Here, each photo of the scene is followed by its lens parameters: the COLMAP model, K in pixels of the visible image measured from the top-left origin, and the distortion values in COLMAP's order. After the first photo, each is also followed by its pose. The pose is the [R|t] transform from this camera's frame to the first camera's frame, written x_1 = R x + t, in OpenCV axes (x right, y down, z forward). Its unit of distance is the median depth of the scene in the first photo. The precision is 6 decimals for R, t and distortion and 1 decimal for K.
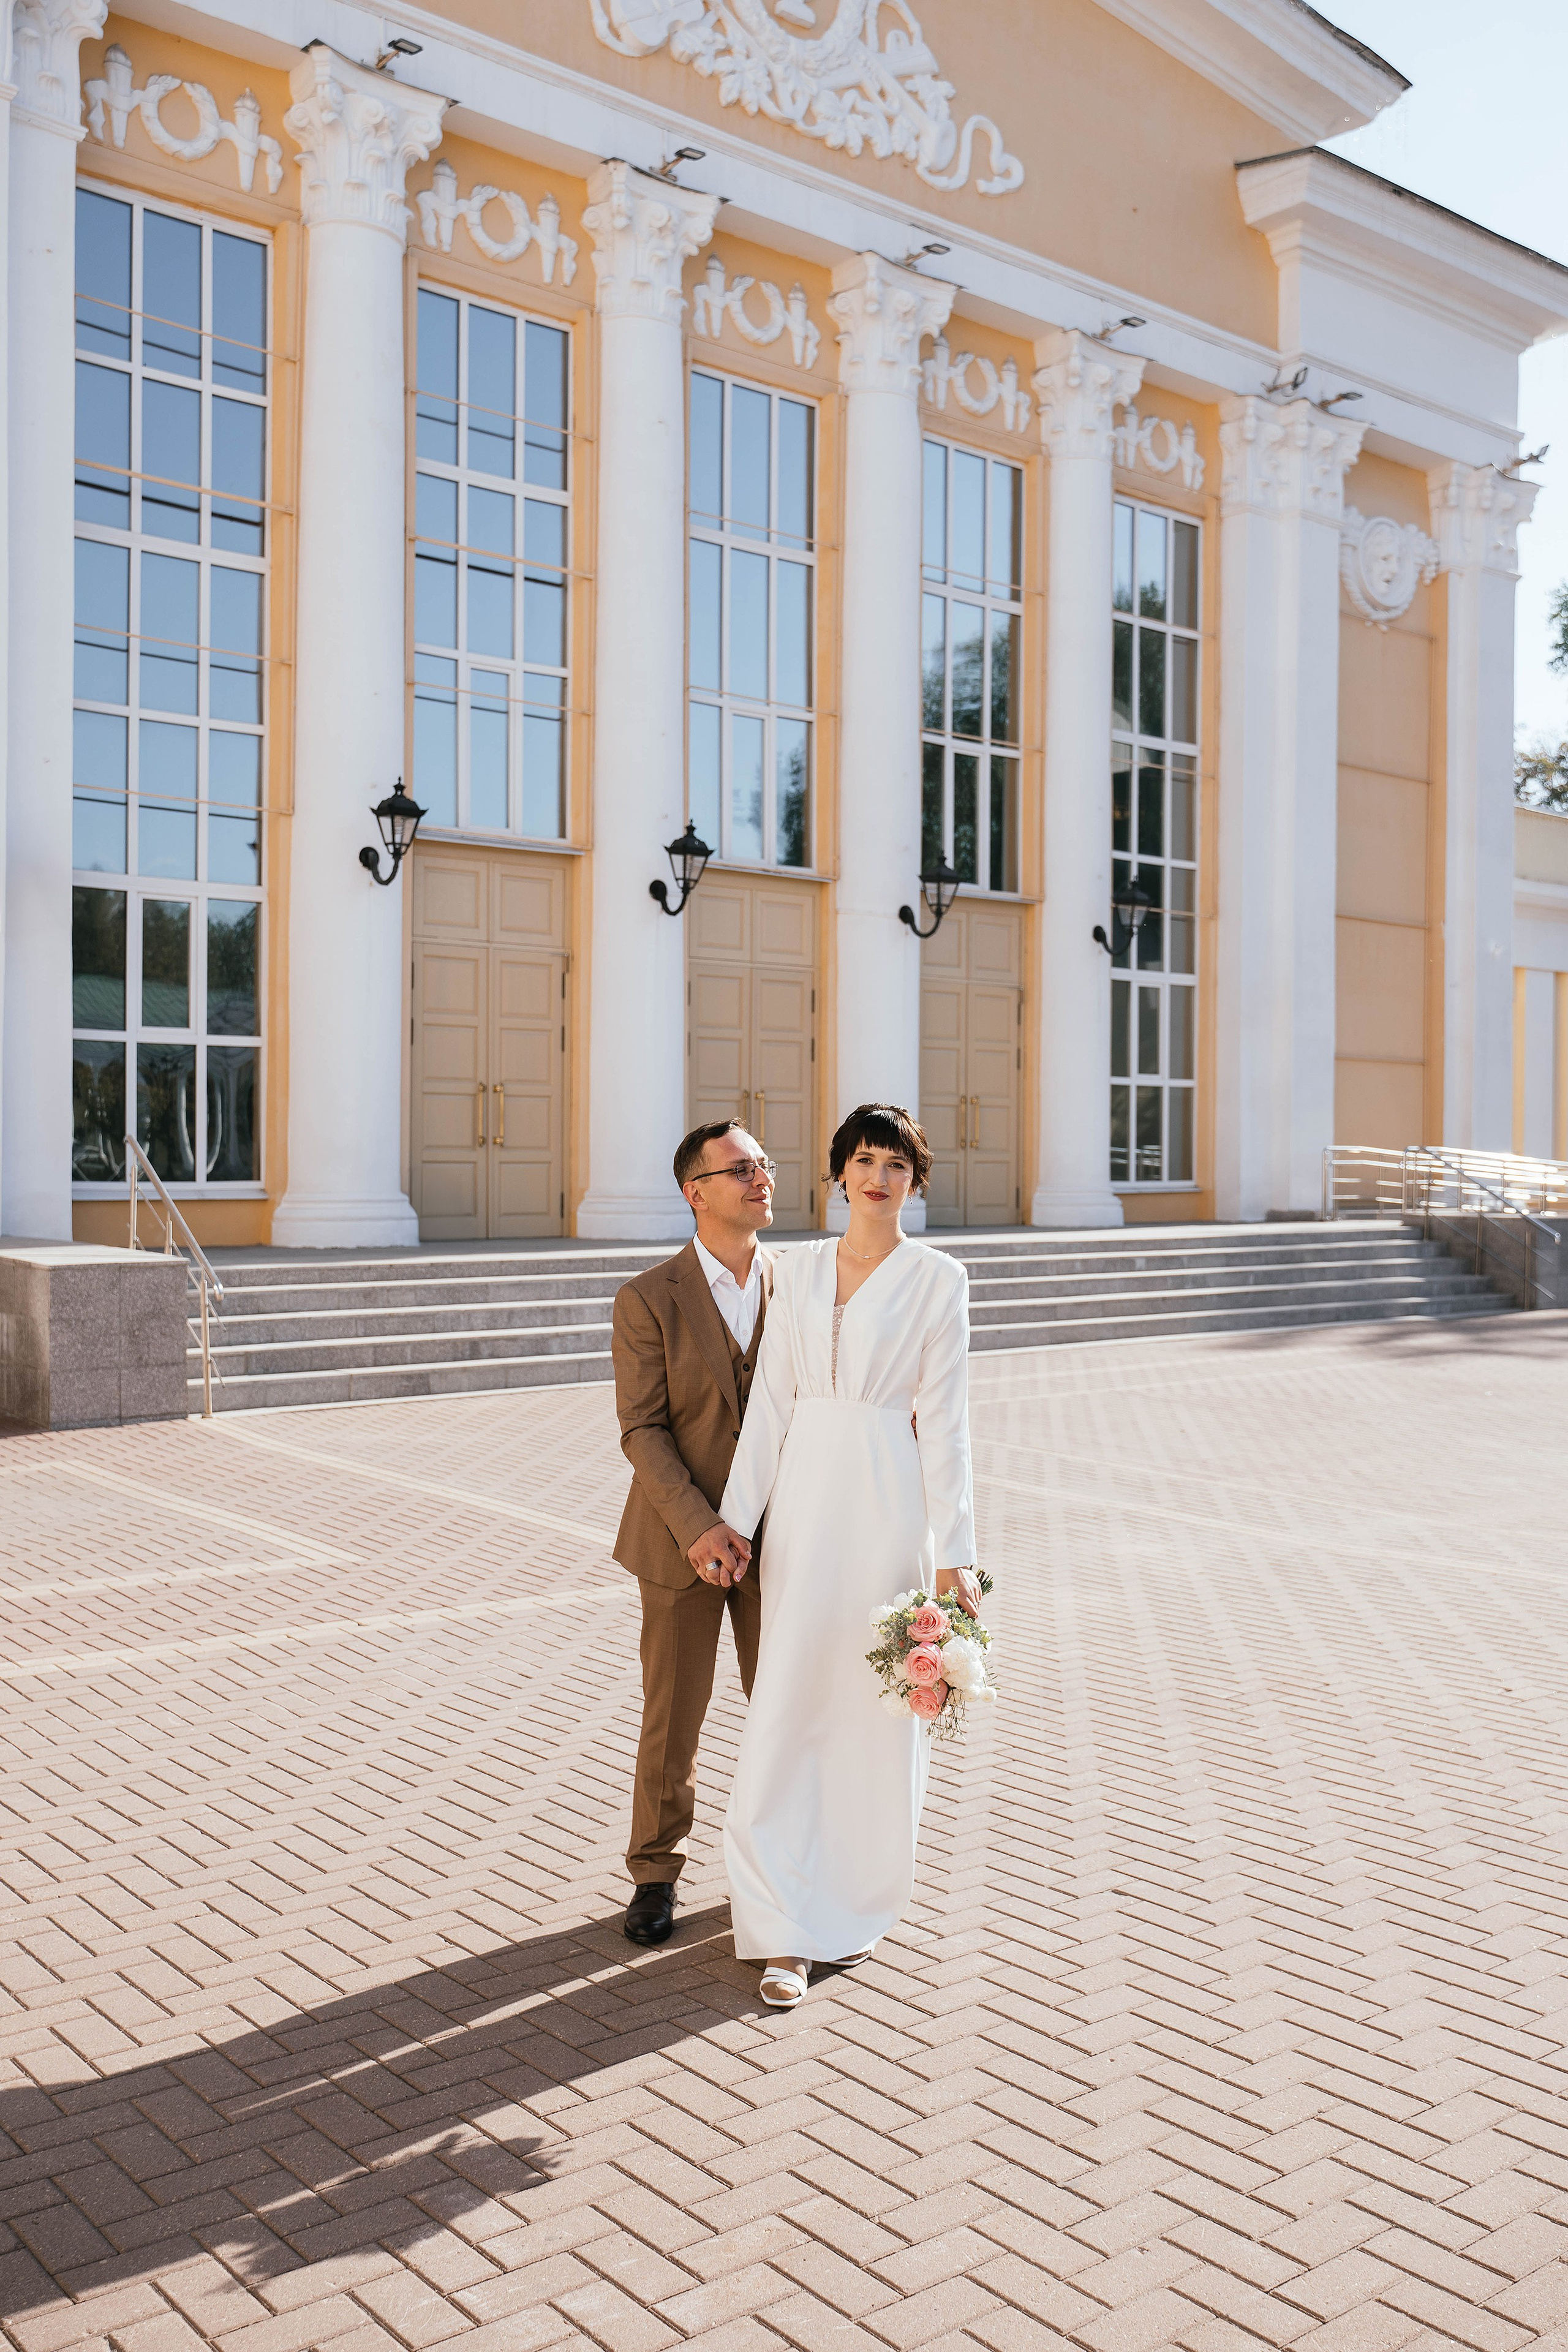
lens RADIAL K [[2045.8, 0, 792.6], [0, 2045.8, 1175.5], [0, 0, 1]] dist [-0.002862, -0.001715]
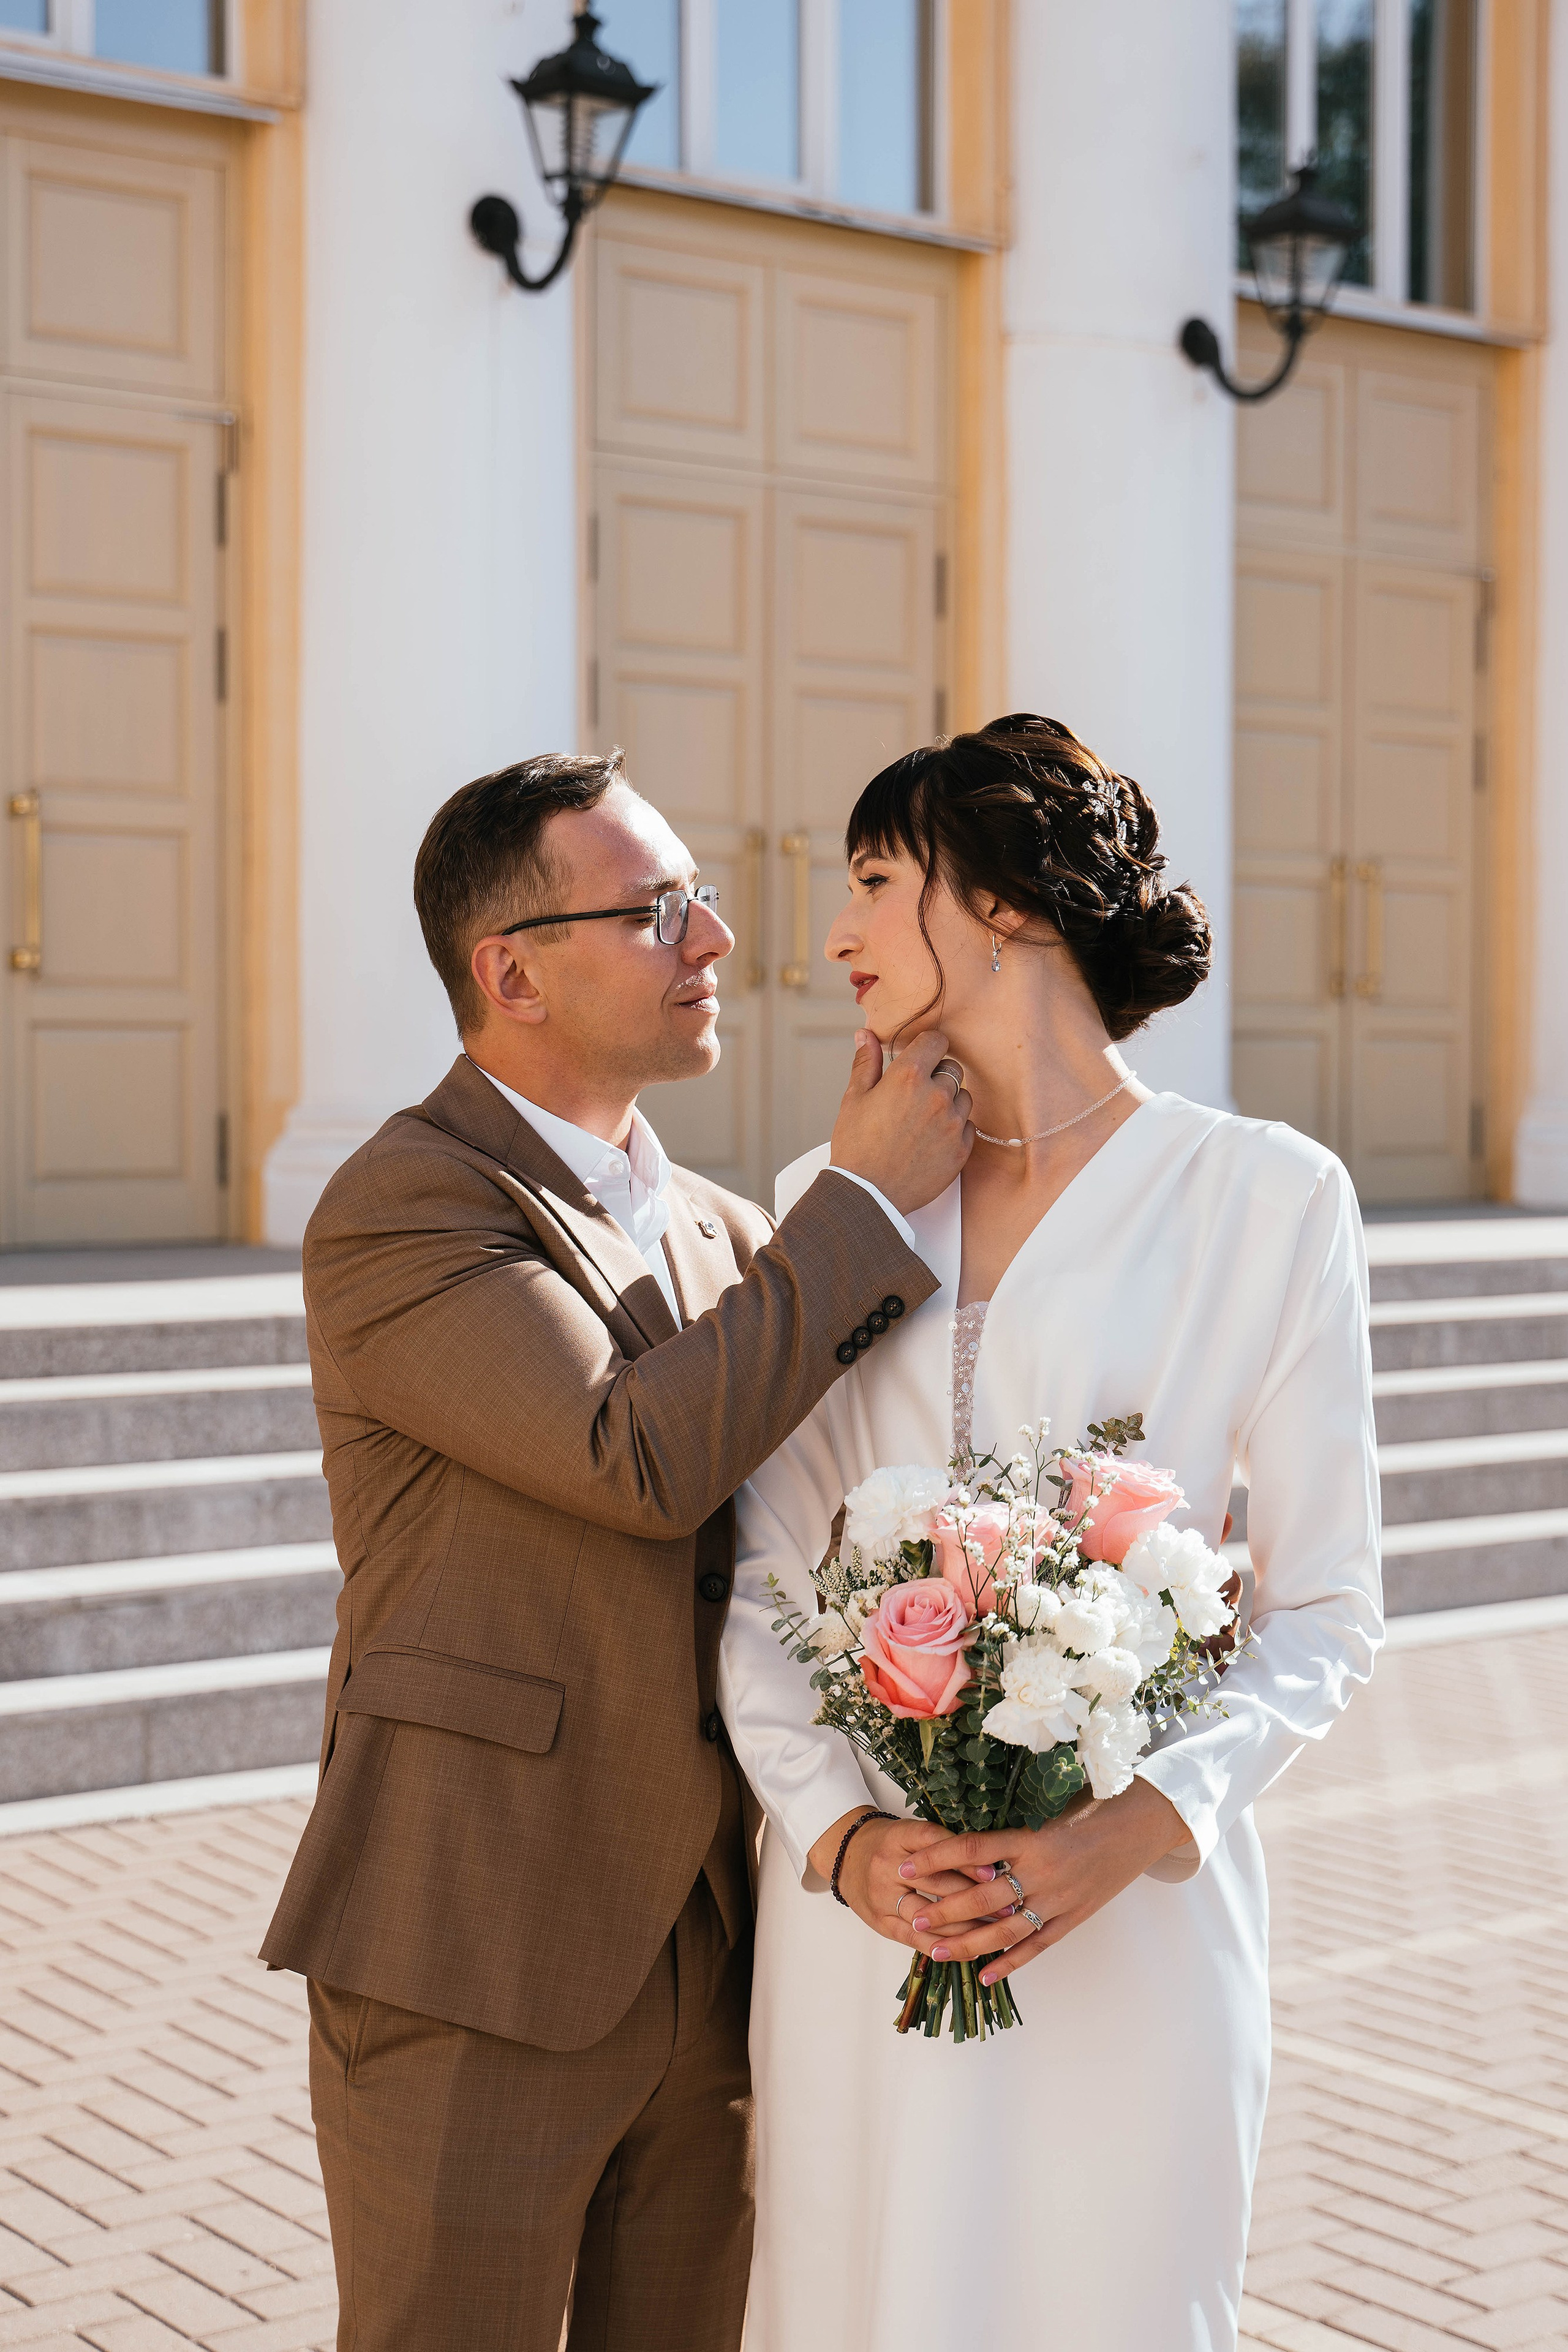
lens RADIAL K [[3568.7, 0, 731.5], [0, 3568.7, 1184.3], [0, 0, 1]] dist [0.003883, 0.000000]
pose [[0.999510, -0.002708, -0.031188, -0.007706], [0.003322, 0.999801, 0.019655, 0.008339], [0.031129, -0.019749, 0.999320, 0.378479]]
